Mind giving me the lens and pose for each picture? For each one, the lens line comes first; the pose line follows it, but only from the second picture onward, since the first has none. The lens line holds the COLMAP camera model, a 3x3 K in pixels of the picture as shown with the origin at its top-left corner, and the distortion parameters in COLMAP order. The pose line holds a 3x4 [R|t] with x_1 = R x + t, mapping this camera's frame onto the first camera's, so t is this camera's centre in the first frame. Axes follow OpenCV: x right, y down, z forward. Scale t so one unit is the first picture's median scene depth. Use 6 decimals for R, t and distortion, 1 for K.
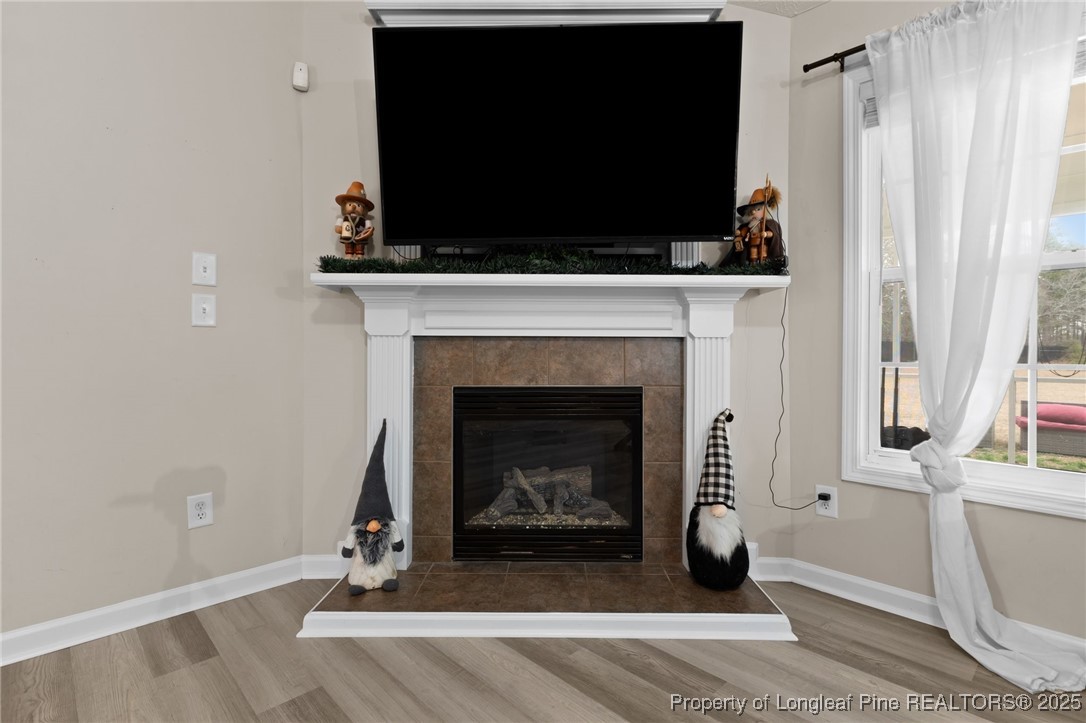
lens RADIAL K [[507.2, 0, 538.7], [0, 507.2, 352.3], [0, 0, 1]] dist [-0.002683, -0.000602]
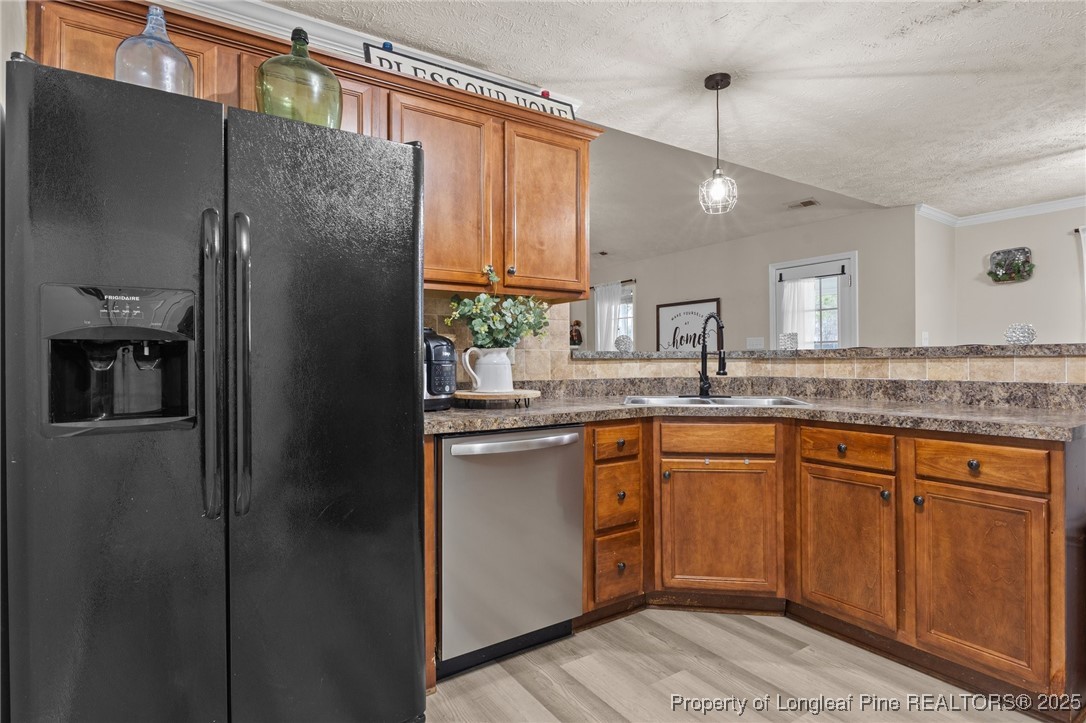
lens RADIAL K [[566.7, 0, 549.5], [0, 566.7, 357.9], [0, 0, 1]] dist [-0.004564, -0.000534]
pose [[0.984445, -0.009580, -0.175432, 0.966929], [0.009157, 0.999953, -0.003217, -0.040810], [0.175455, 0.001560, 0.984486, -3.069350]]
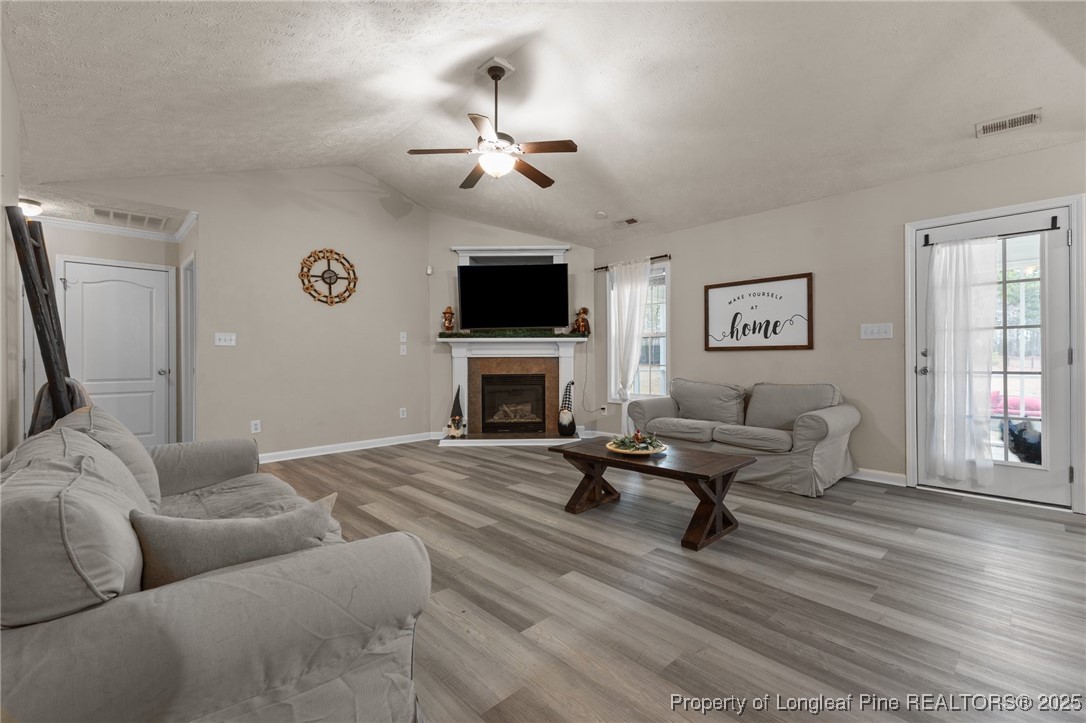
lens RADIAL K [[472.9, 0, 543.8], [0, 472.9, 359.8], [0, 0, 1]] dist [0.002576, 0.000168]
pose [[0.999951, -0.009423, -0.002878, 0.212829], [0.009429, 0.999954, 0.001911, -0.019785], [0.002860, -0.001938, 0.999994, -1.828349]]
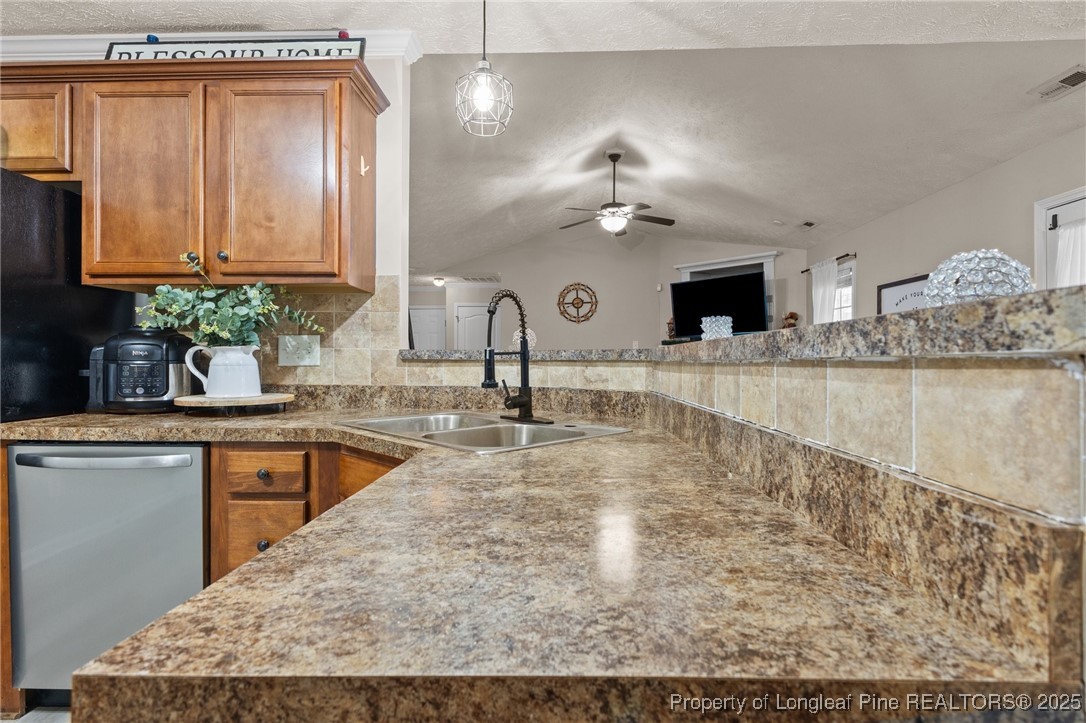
lens RADIAL K [[541.8, 0, 542.3], [0, 541.8, 358.5], [0, 0, 1]] dist [0.016621, -0.007401]
pose [[0.693230, -0.003354, -0.720709, 1.720187], [0.000004, 0.999989, -0.004650, -0.040050], [0.720717, 0.003221, 0.693222, -2.241935]]
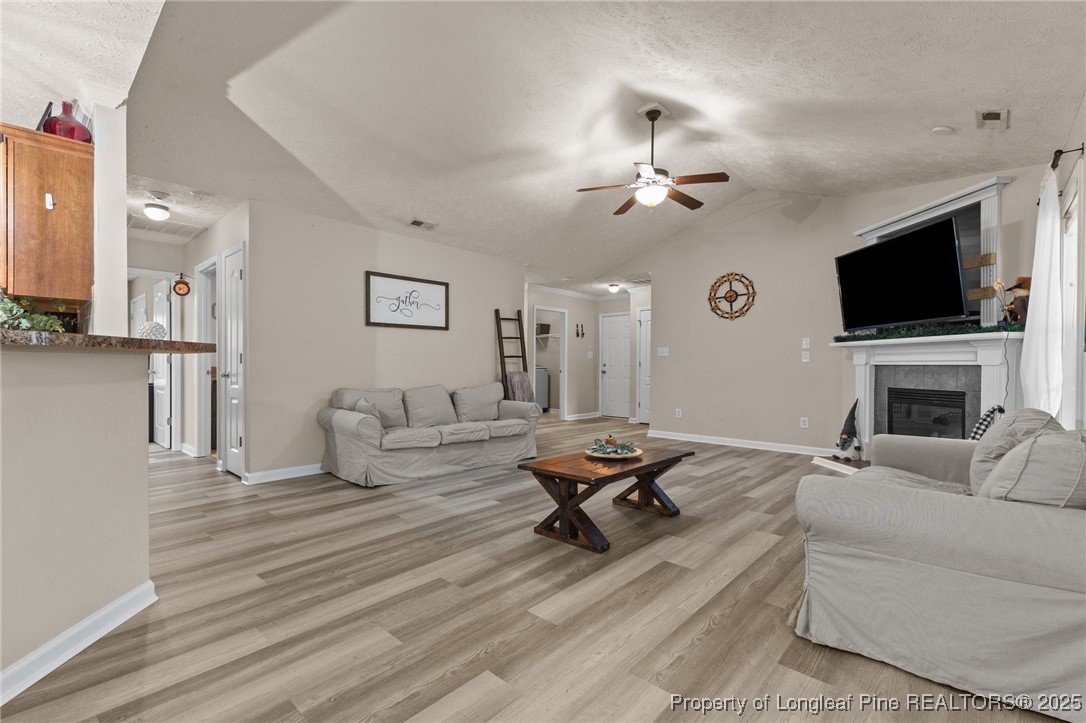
lens RADIAL K [[478.3, 0, 534.8], [0, 478.3, 369.6], [0, 0, 1]] dist [0.001036, 0.000255]
pose [[0.053915, 0.005771, -0.998529, 1.966193], [-0.005440, 0.999970, 0.005486, -0.014646], [0.998531, 0.005136, 0.053944, -0.722903]]
